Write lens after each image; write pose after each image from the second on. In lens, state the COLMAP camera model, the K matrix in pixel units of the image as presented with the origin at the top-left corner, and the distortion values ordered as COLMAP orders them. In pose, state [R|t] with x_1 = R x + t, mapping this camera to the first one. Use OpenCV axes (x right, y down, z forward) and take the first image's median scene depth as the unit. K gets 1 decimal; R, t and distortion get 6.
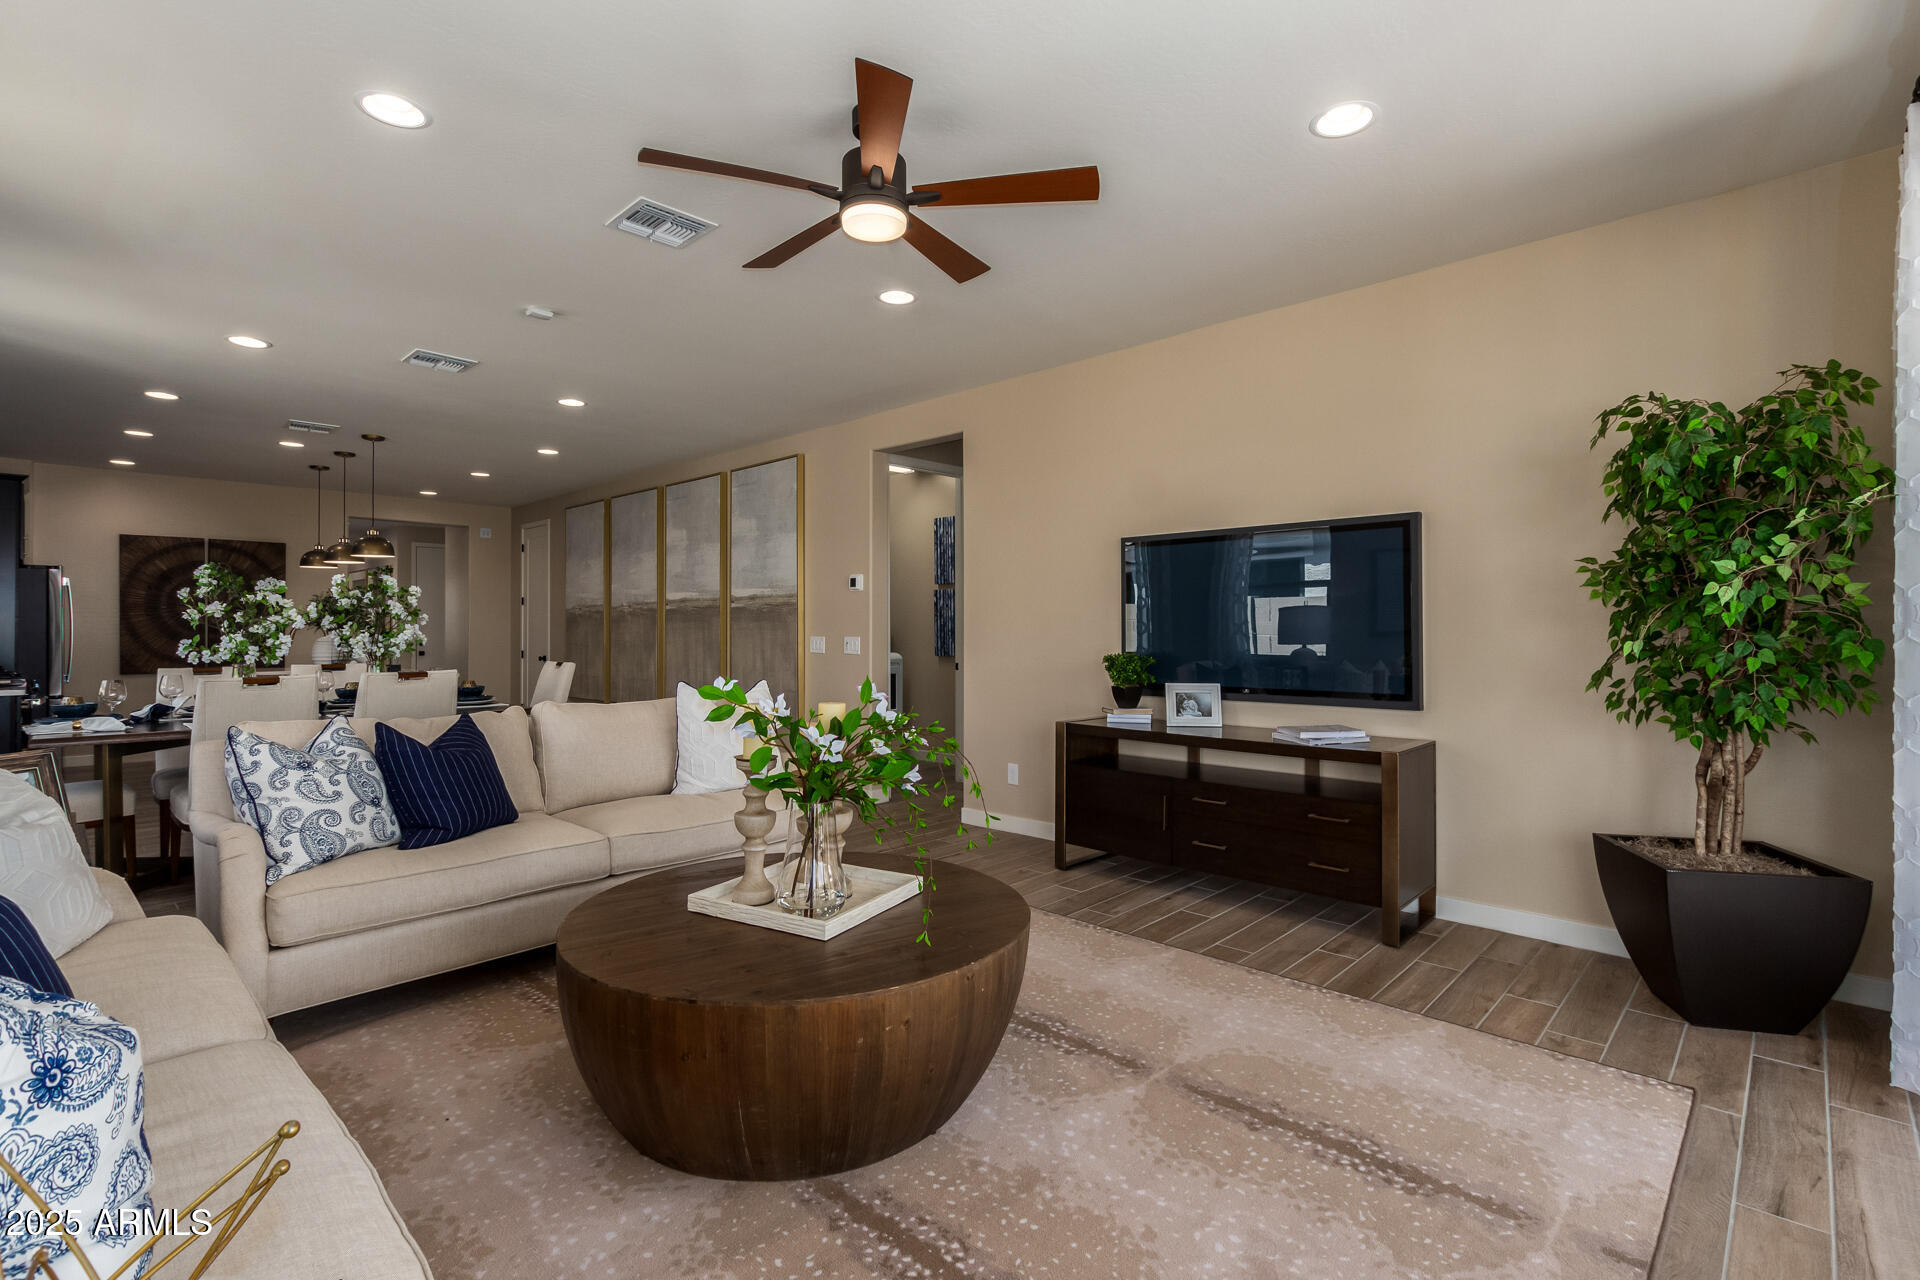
lens RADIAL K [[883.8, 0, 953.2], [0, 883.8, 623.8], [0, 0, 1]] dist [0.005642, 0.000212]
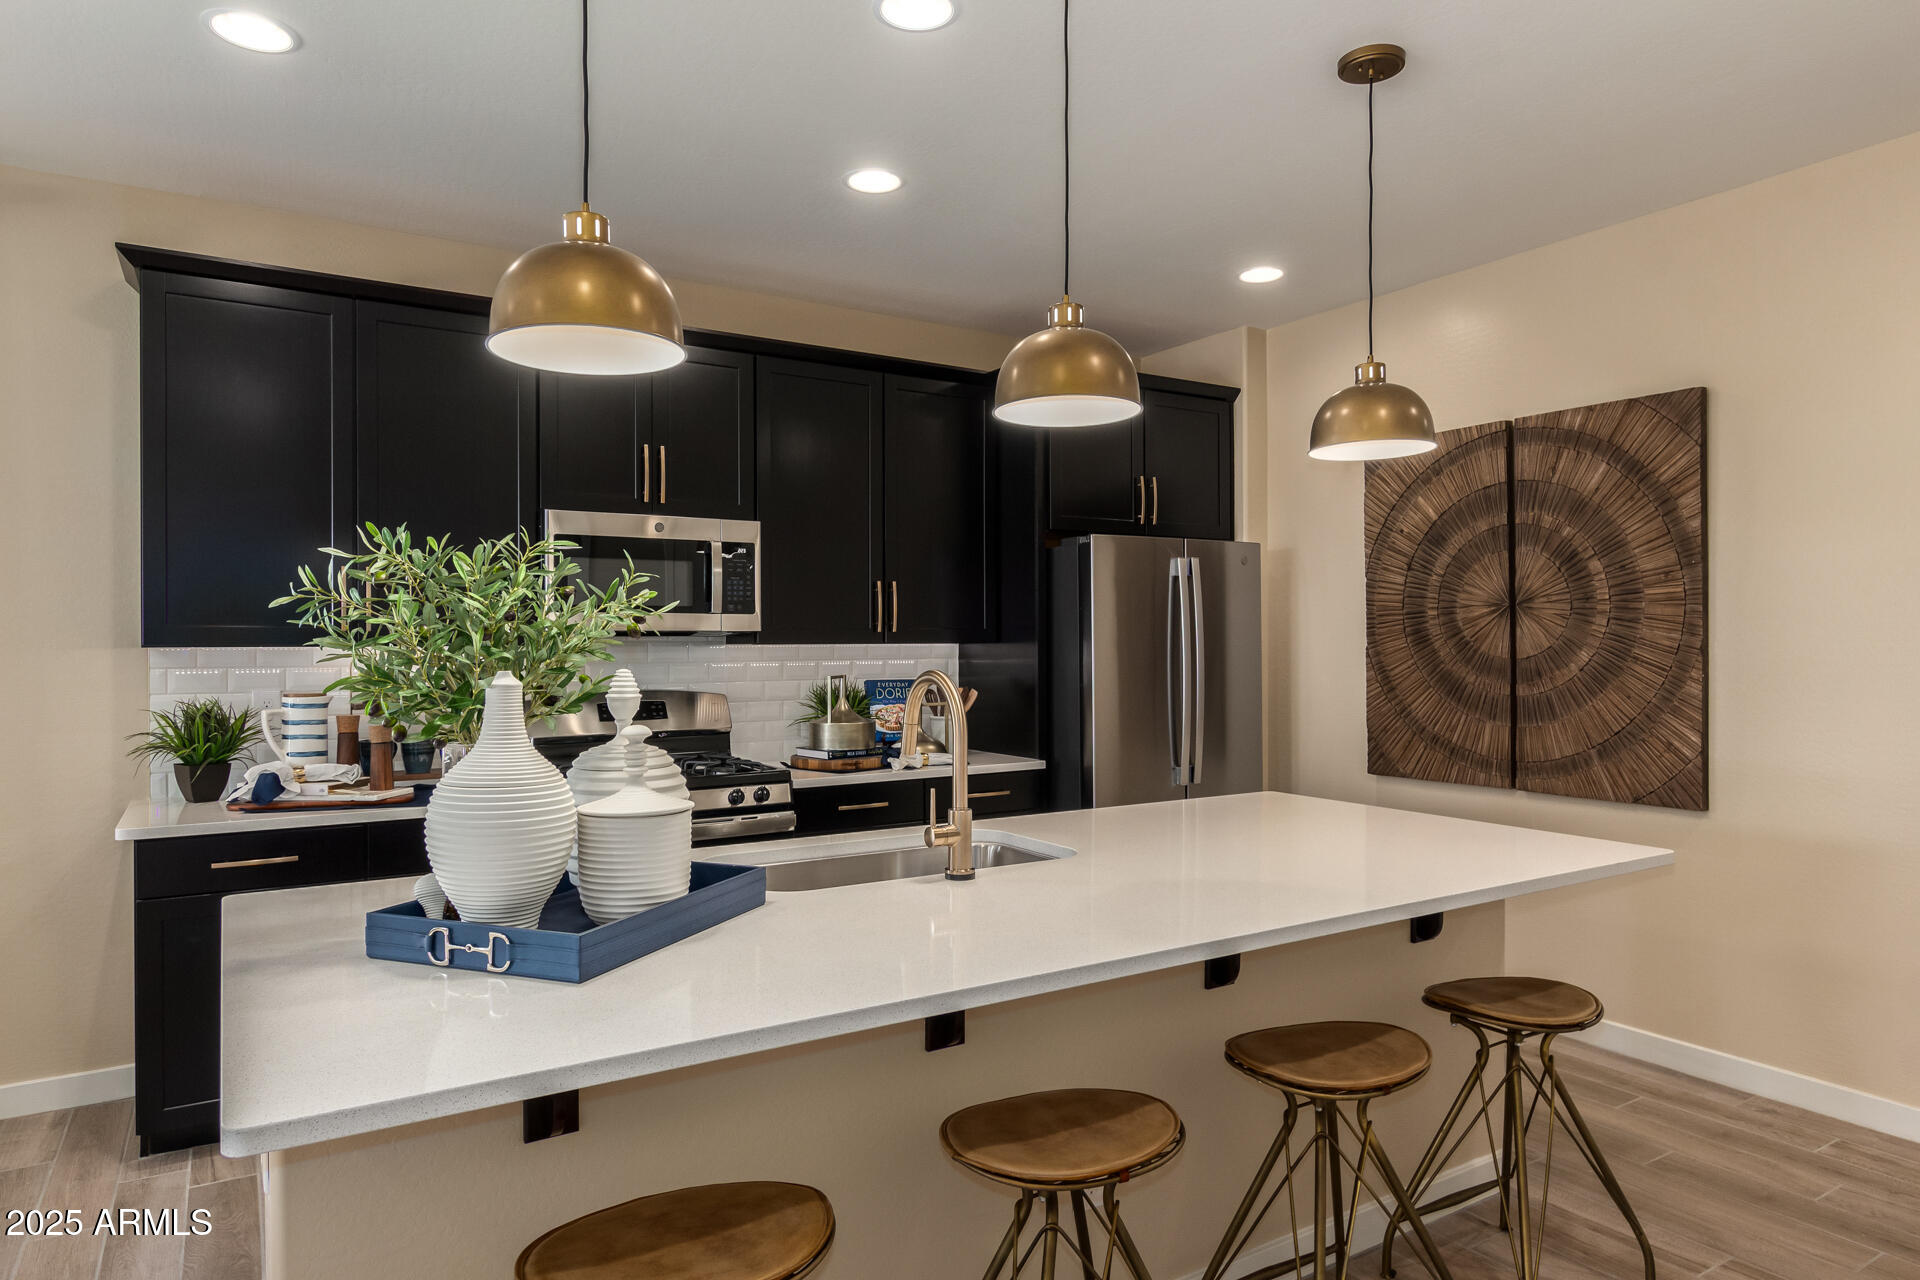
lens RADIAL K [[1159.2, 0, 976.3], [0, 1159.2, 642.7], [0, 0, 1]] dist [-0.002466, -0.000972]
pose [[-0.226701, 0.006480, -0.973943, -0.344373], [0.012322, 0.999917, 0.003785, -0.010038], [0.973886, -0.011143, -0.226763, 0.922929]]
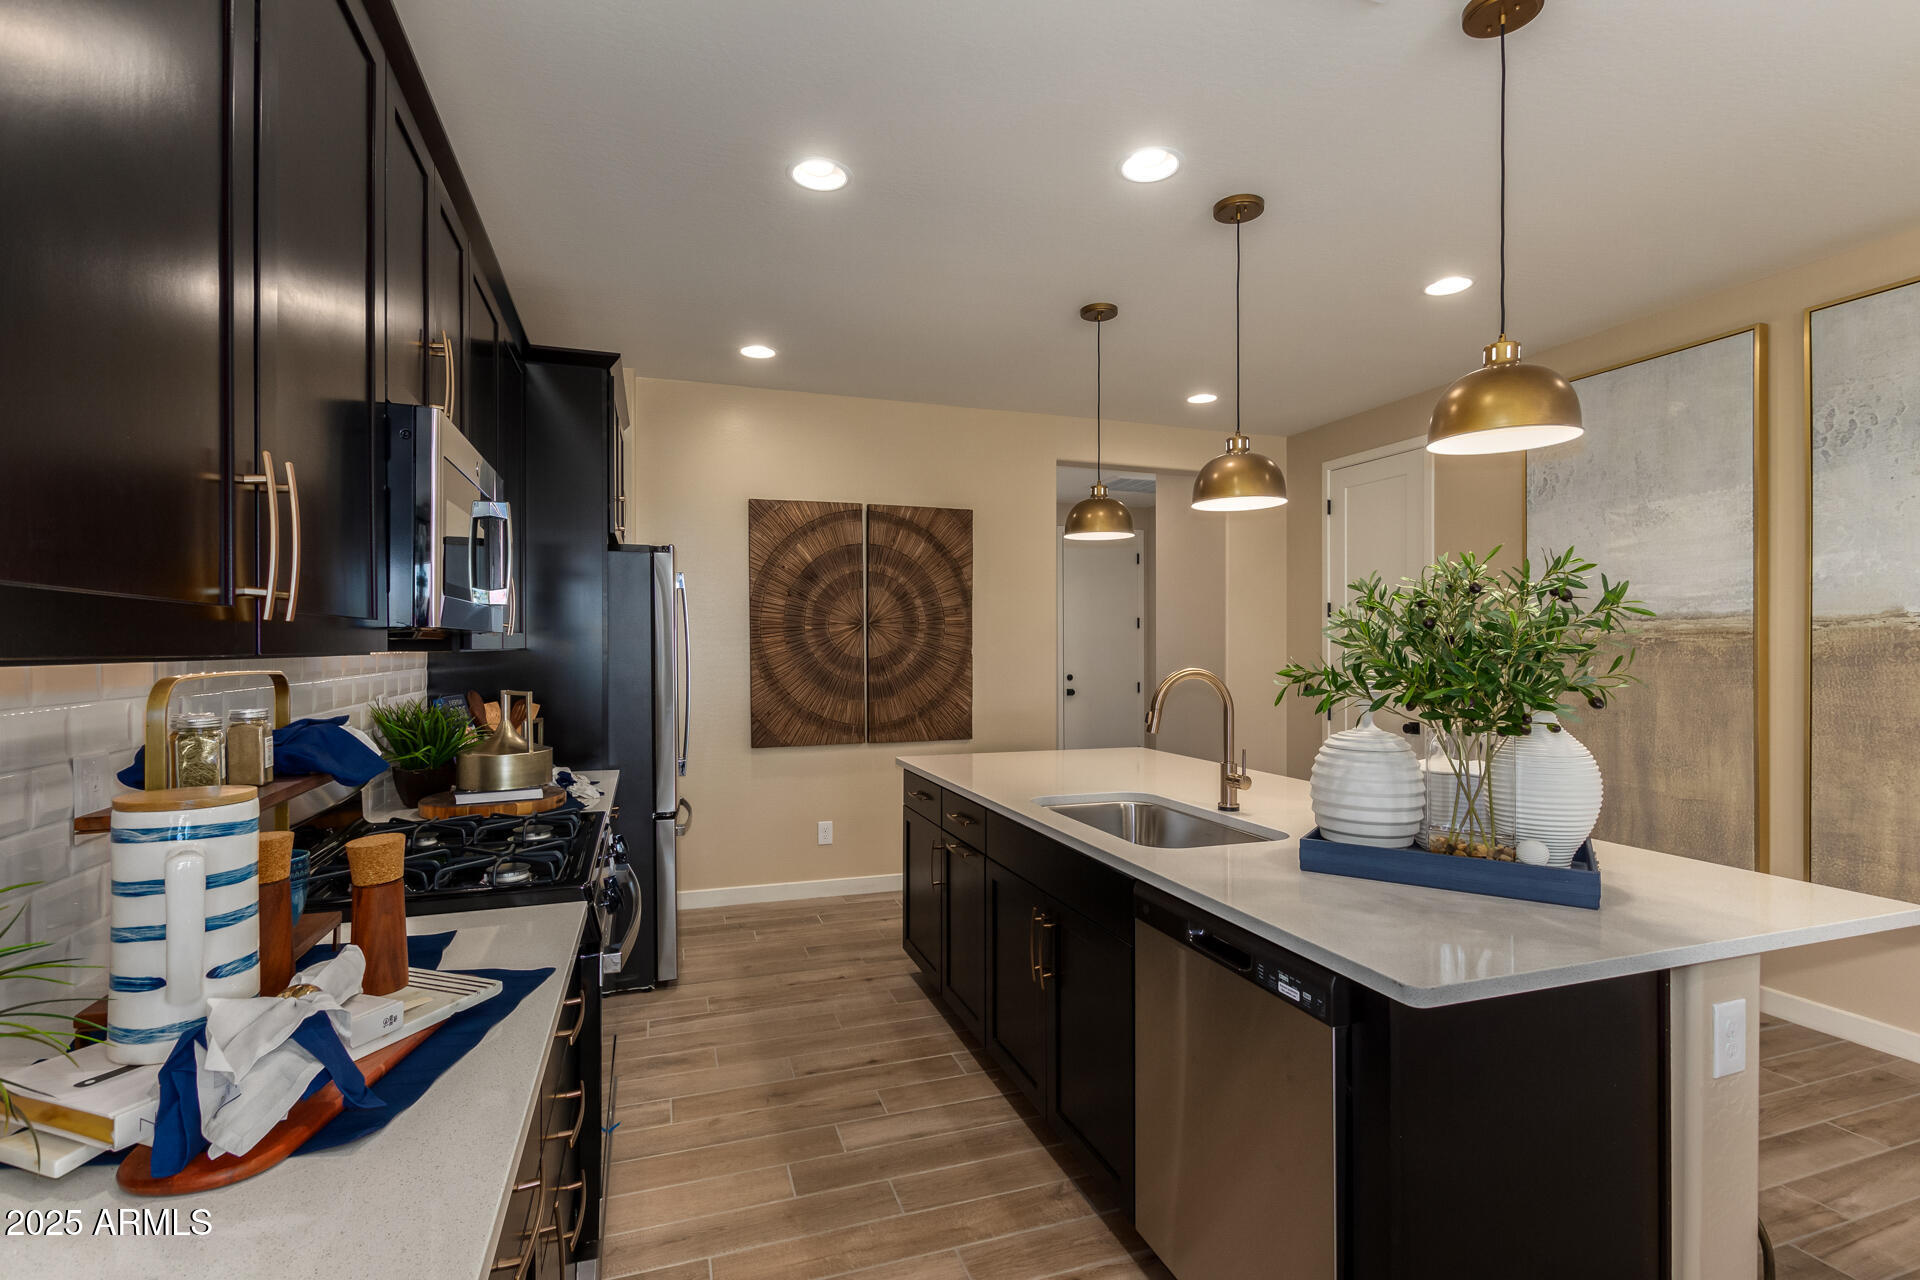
lens RADIAL K [[883.8, 0, 967.6], [0, 883.8, 647.8], [0, 0, 1]] dist [0.005642, 0.000212]
pose [[0.892711, 0.004137, -0.450611, -0.550848], [0.001779, 0.999918, 0.012704, -0.012946], [0.450626, -0.012143, 0.892630, 0.550095]]
